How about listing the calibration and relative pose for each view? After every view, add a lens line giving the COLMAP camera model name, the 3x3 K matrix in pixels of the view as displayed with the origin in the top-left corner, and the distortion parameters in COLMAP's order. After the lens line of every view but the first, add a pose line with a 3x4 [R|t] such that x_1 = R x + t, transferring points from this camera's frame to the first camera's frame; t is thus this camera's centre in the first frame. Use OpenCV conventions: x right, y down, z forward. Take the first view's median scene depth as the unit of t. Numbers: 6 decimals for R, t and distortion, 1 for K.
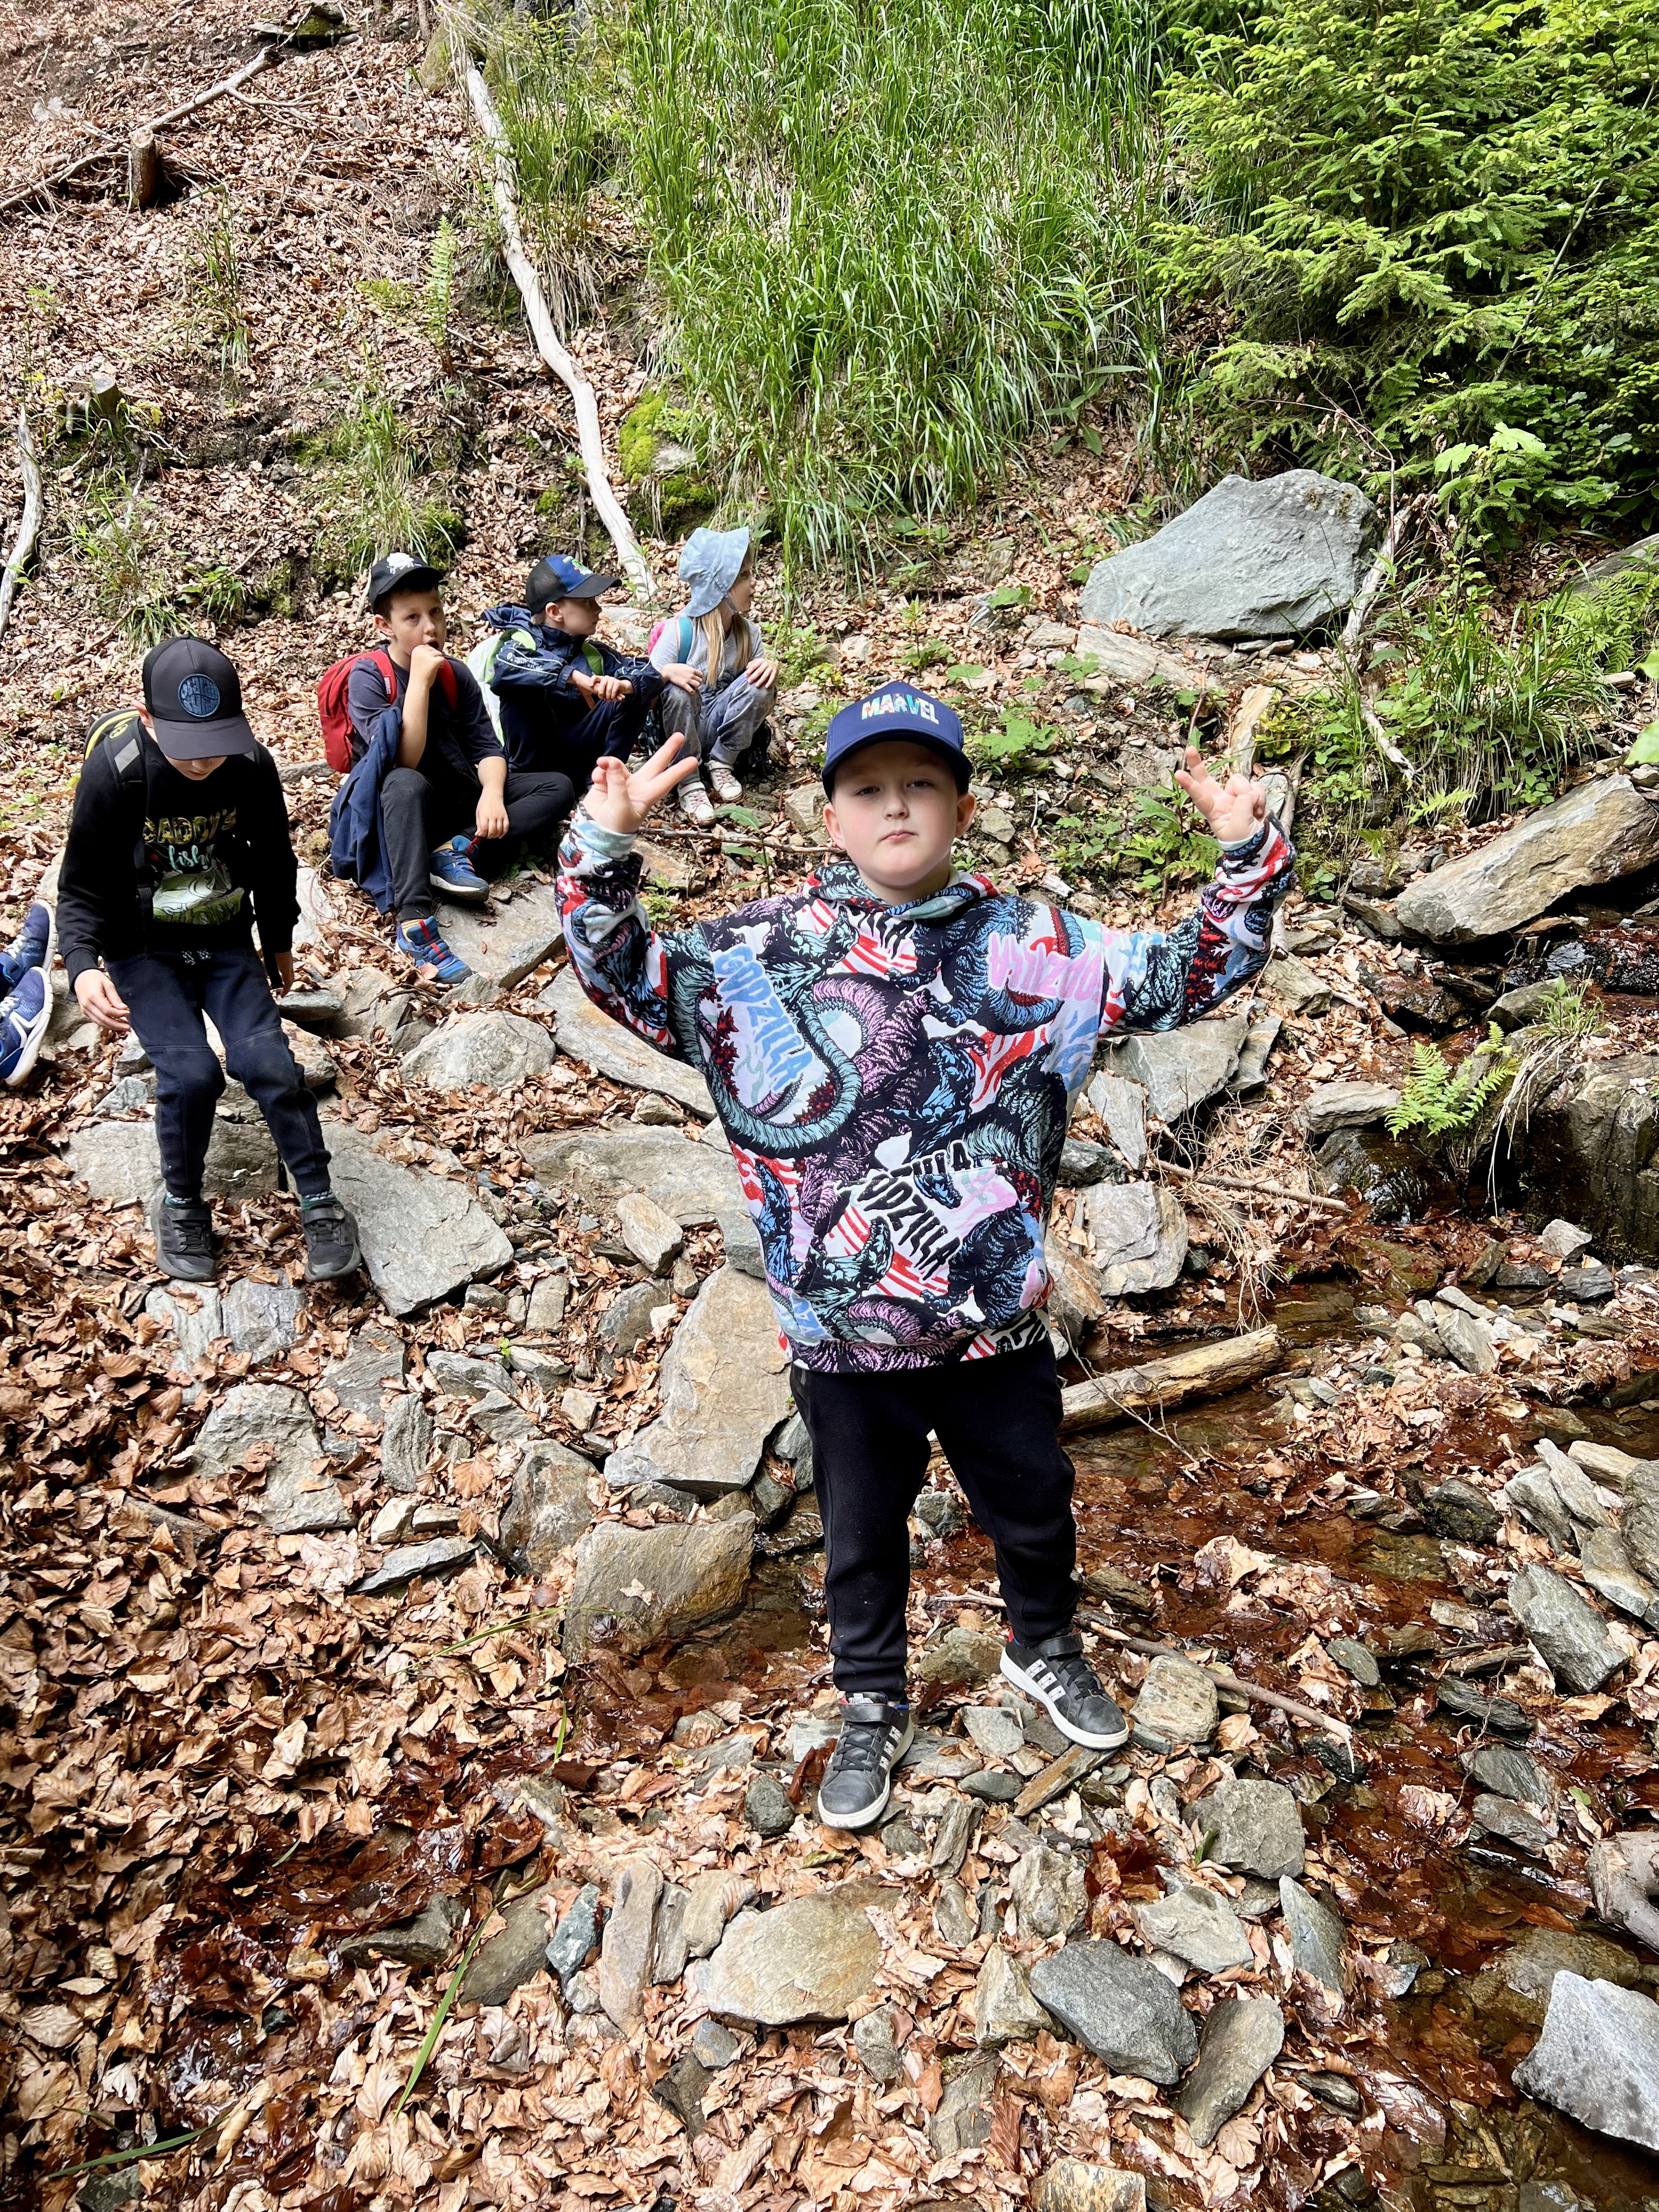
lens RADIAL K [[1667.3, 0, 813.3], [0, 1667.3, 1114.6], [0, 0, 1]] dist [0.047560, -0.054096]
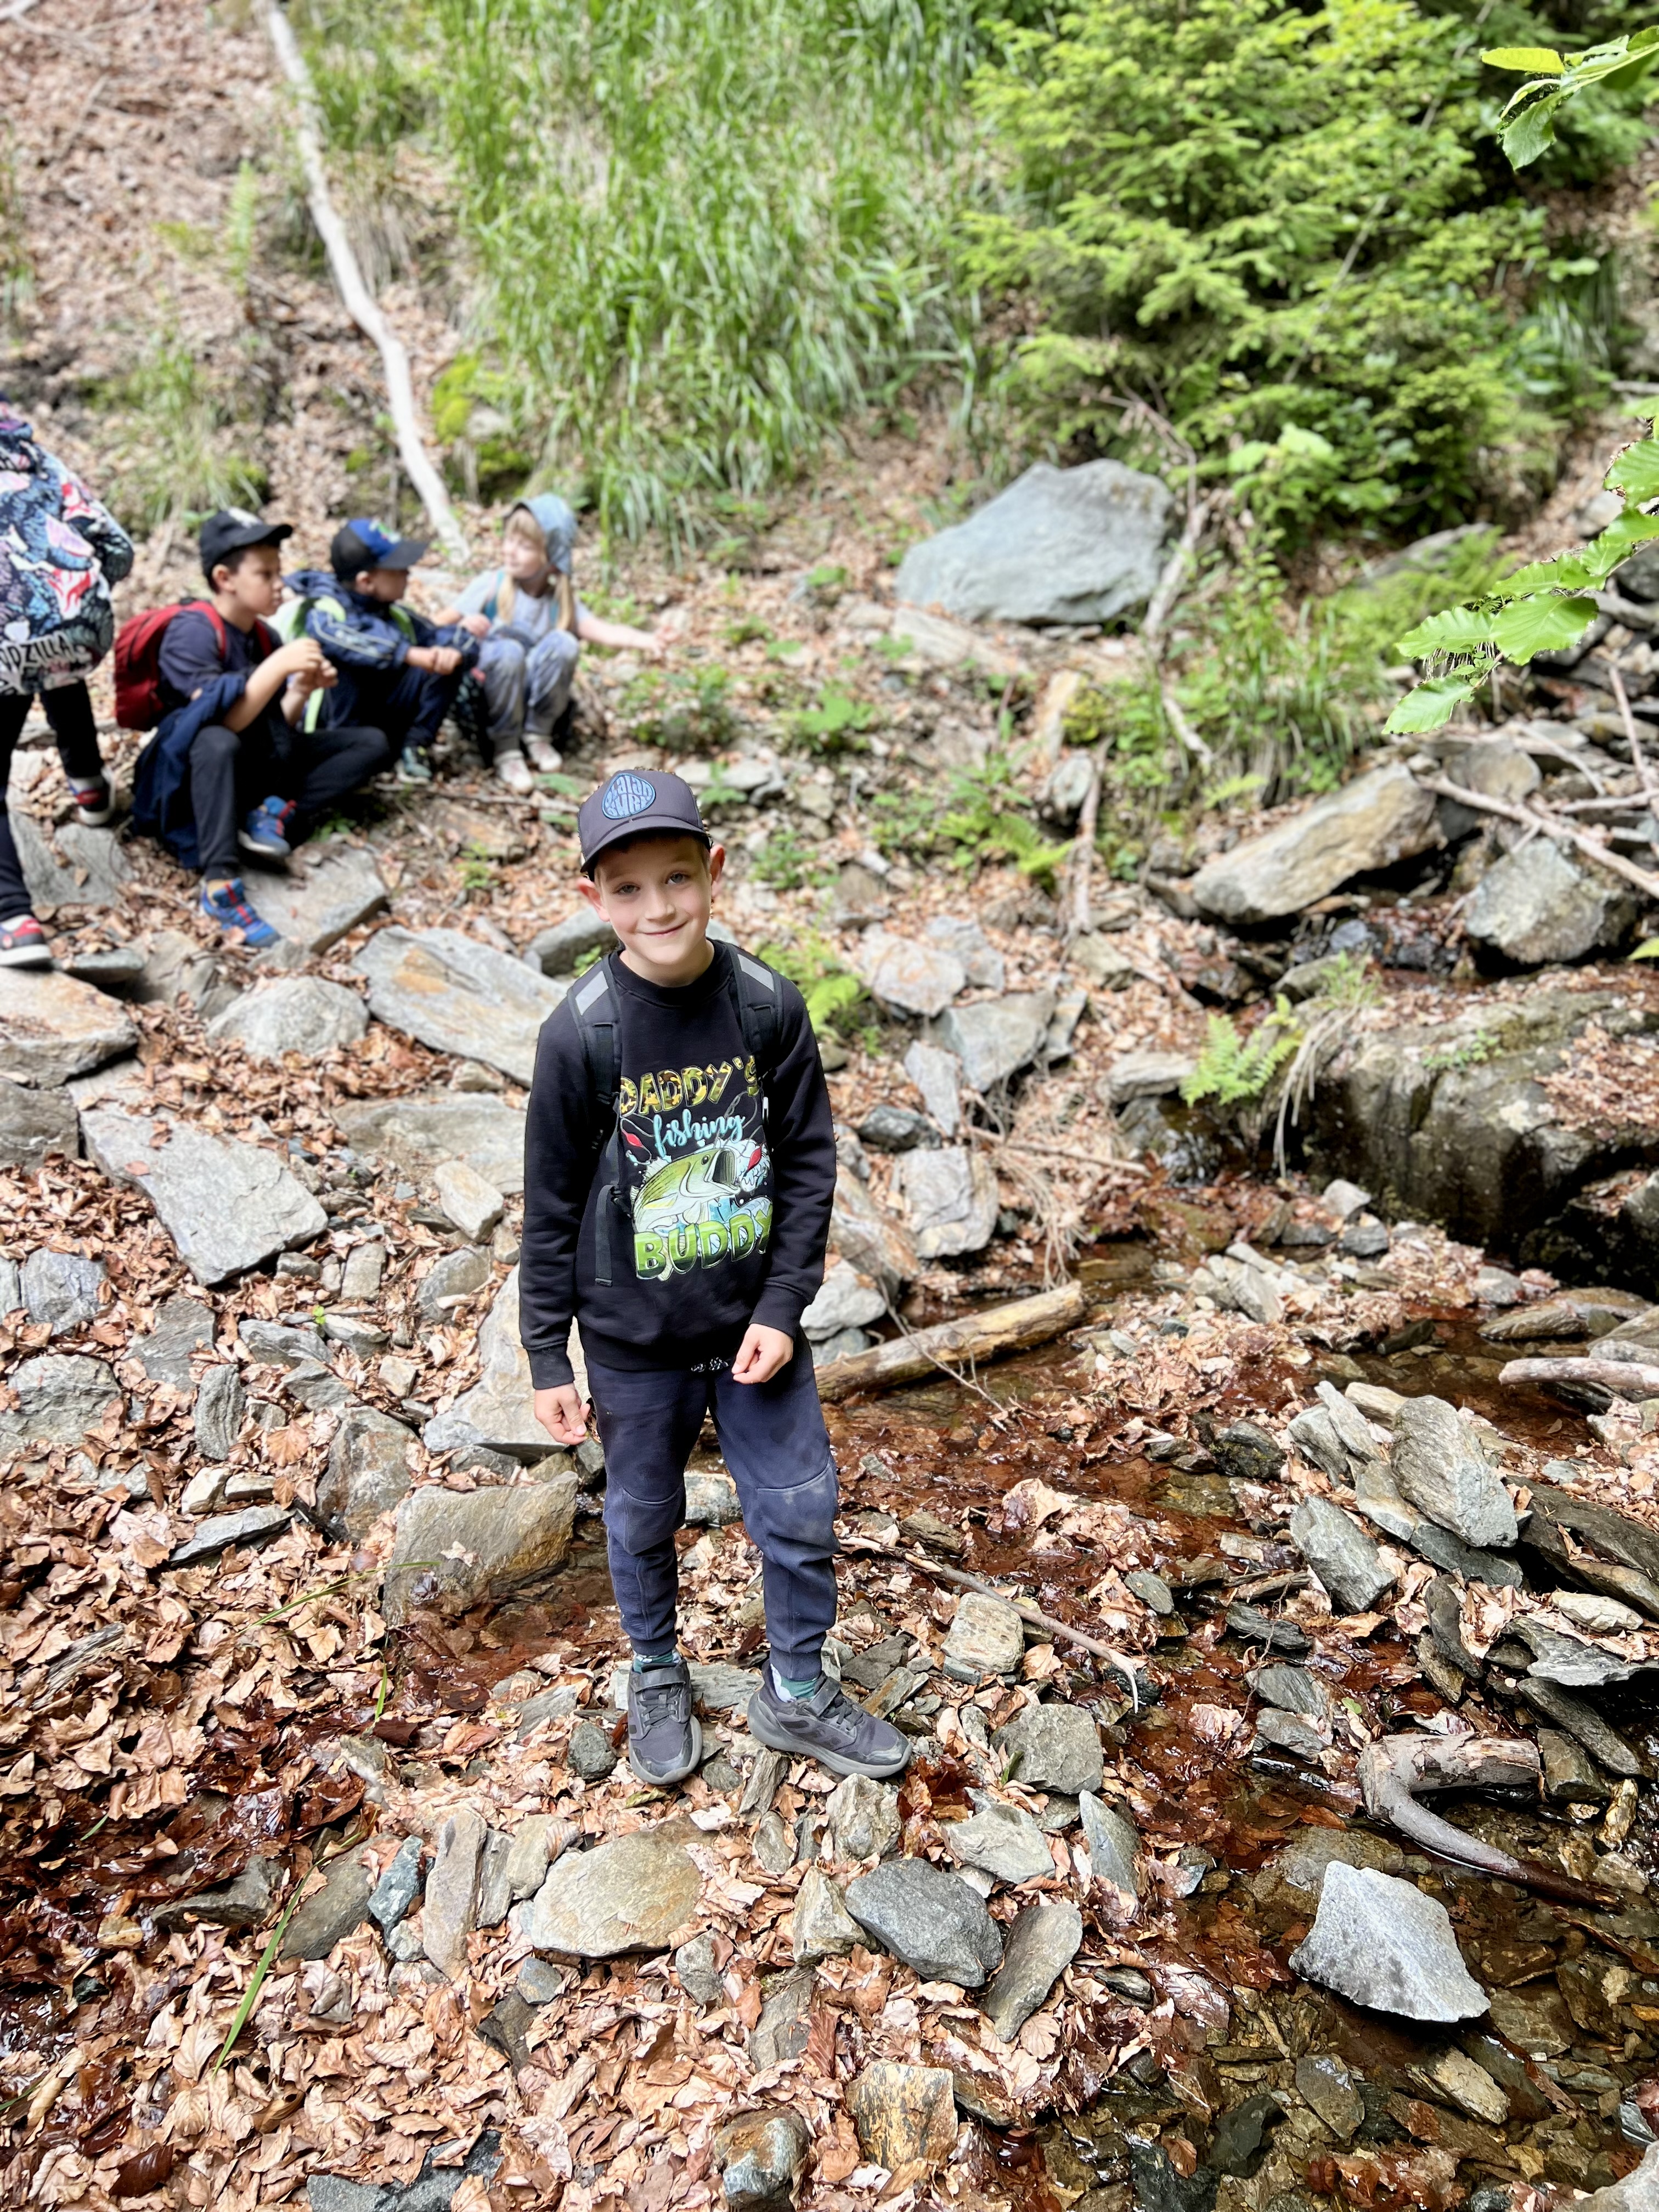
lens RADIAL K [[1667.3, 0, 830.2], [0, 1667.3, 1117.9], [0, 0, 1]] dist [0.047560, -0.054096]
pose [[0.993112, -0.002944, 0.117130, -0.000748], [0.001504, 0.999922, 0.012385, 0.010934], [-0.117157, -0.012123, 0.993039, -0.017507]]
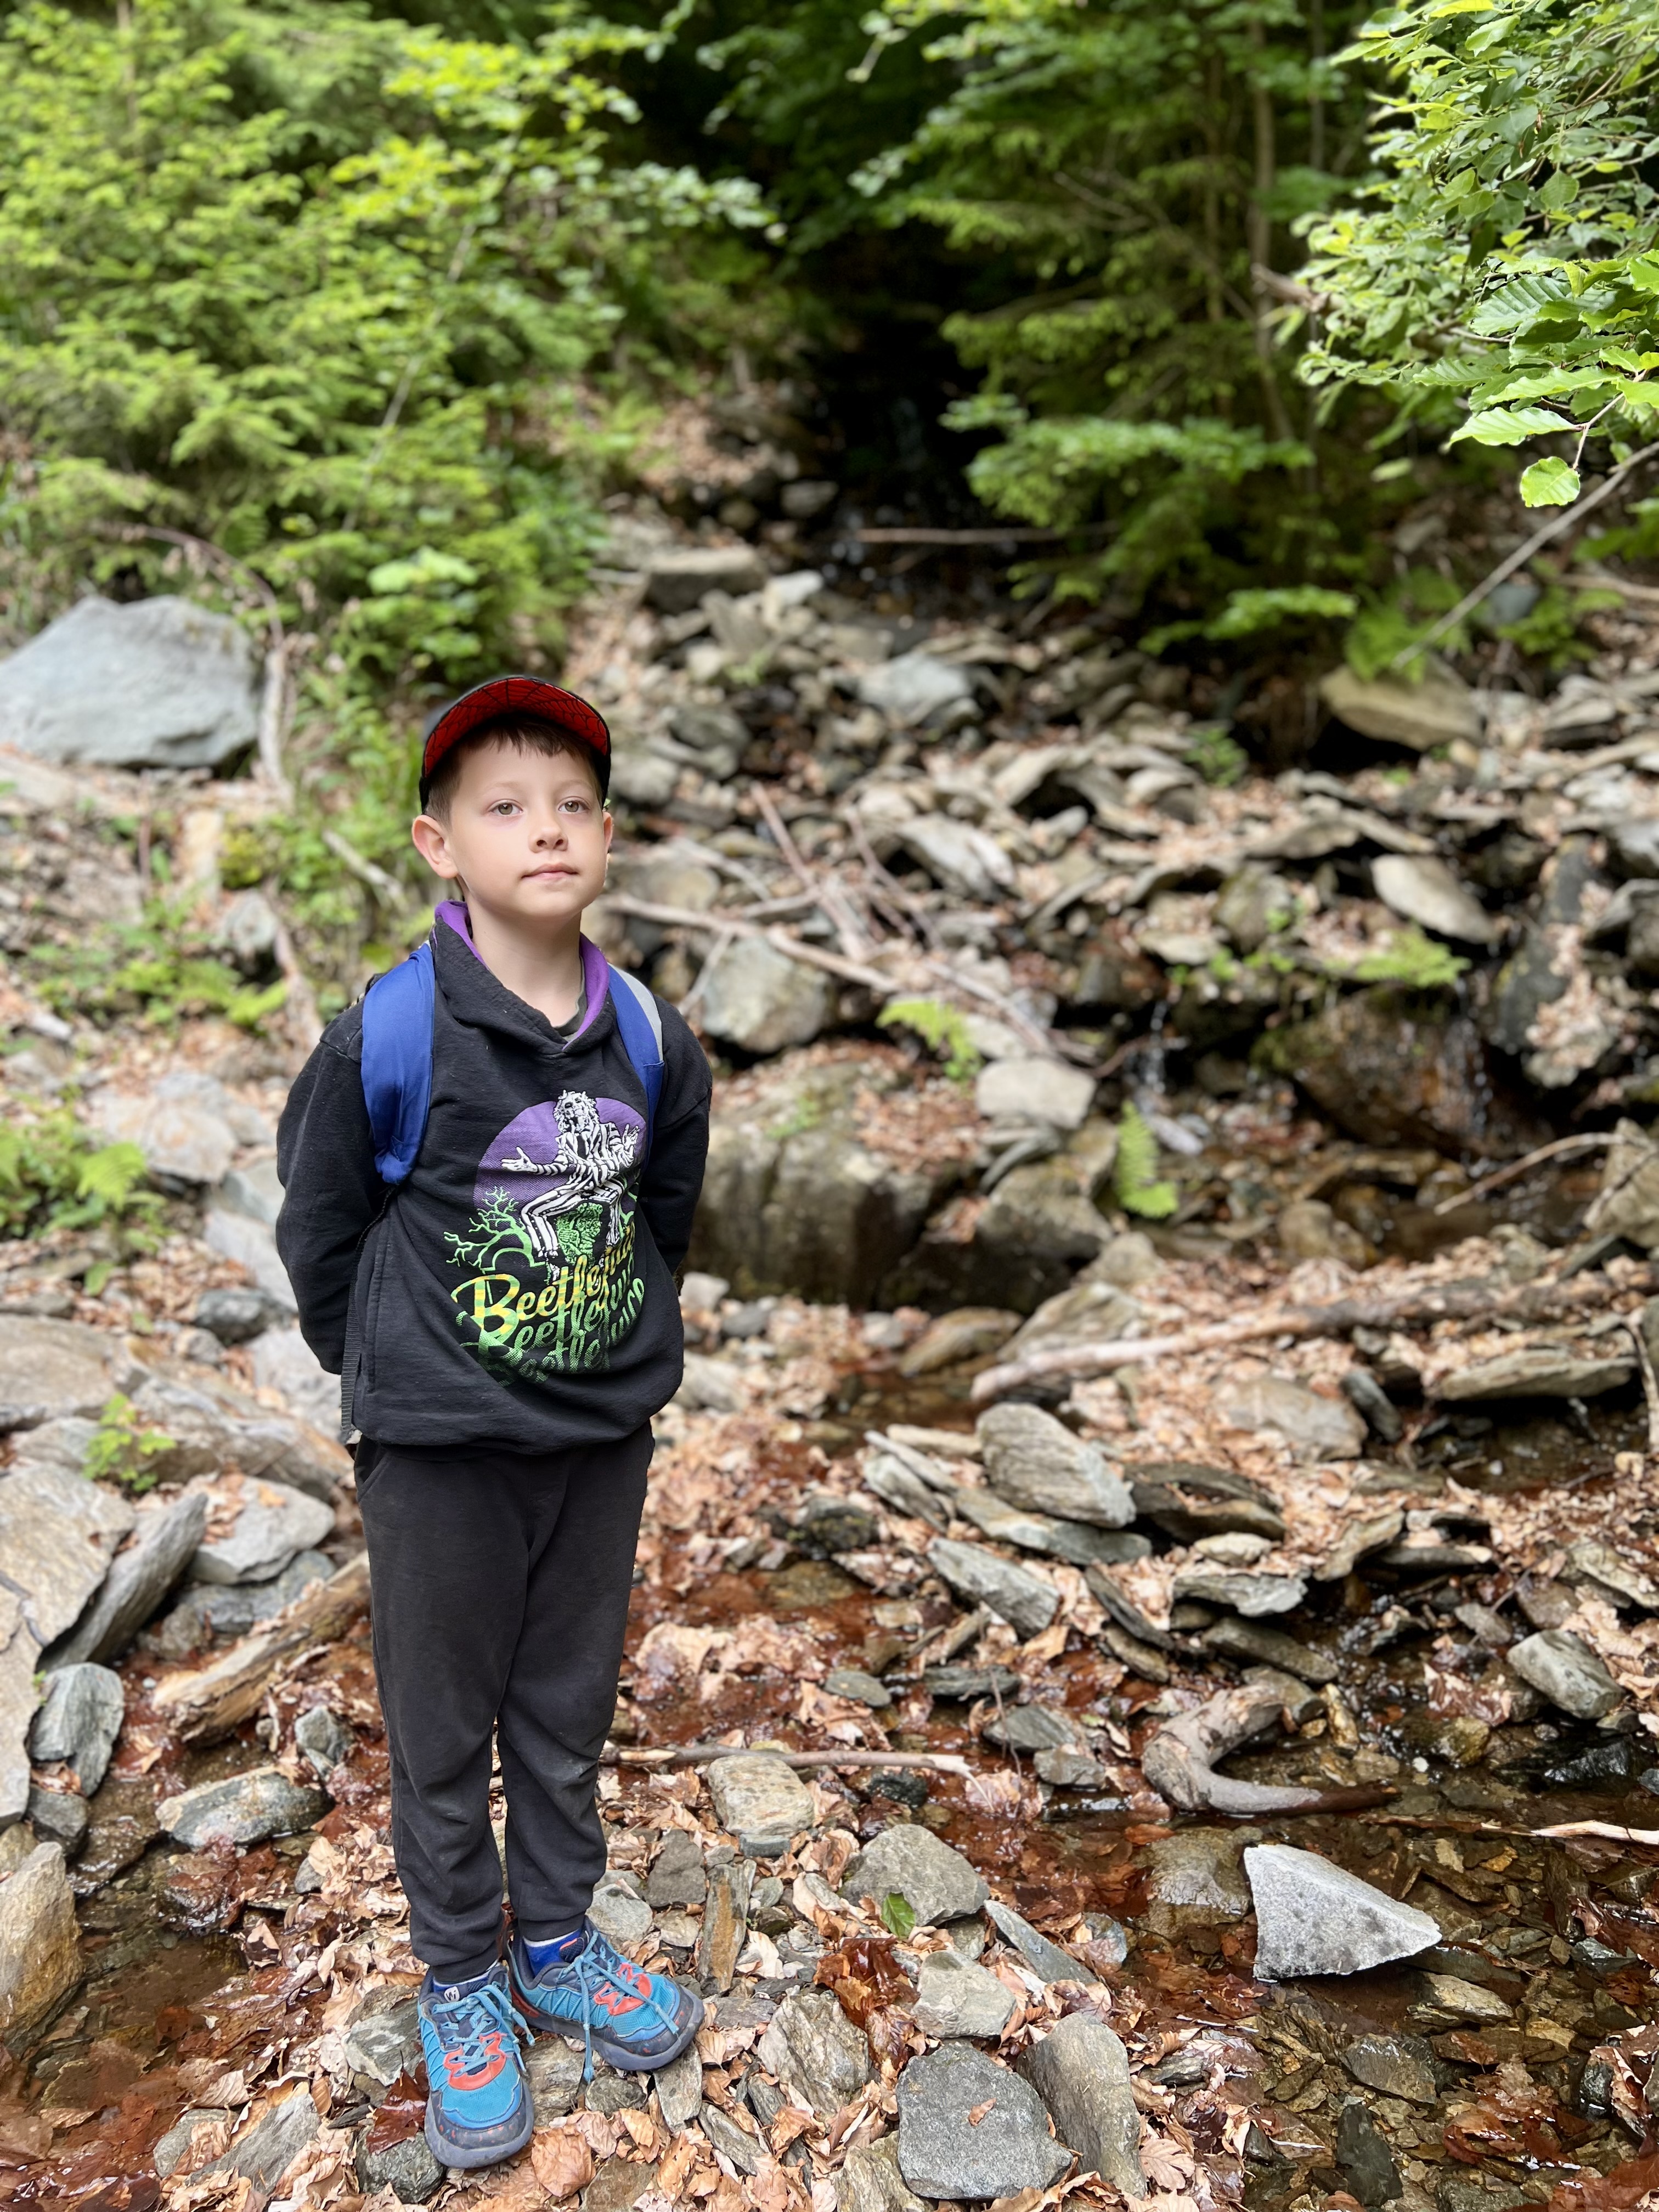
lens RADIAL K [[1667.3, 0, 842.7], [0, 1667.3, 1136.0], [0, 0, 1]] dist [0.047560, -0.054096]
pose [[0.712385, -0.122797, 0.690962, -0.238618], [0.208738, 0.977088, -0.041562, 0.049690], [-0.670027, 0.173838, 0.721695, 0.225295]]
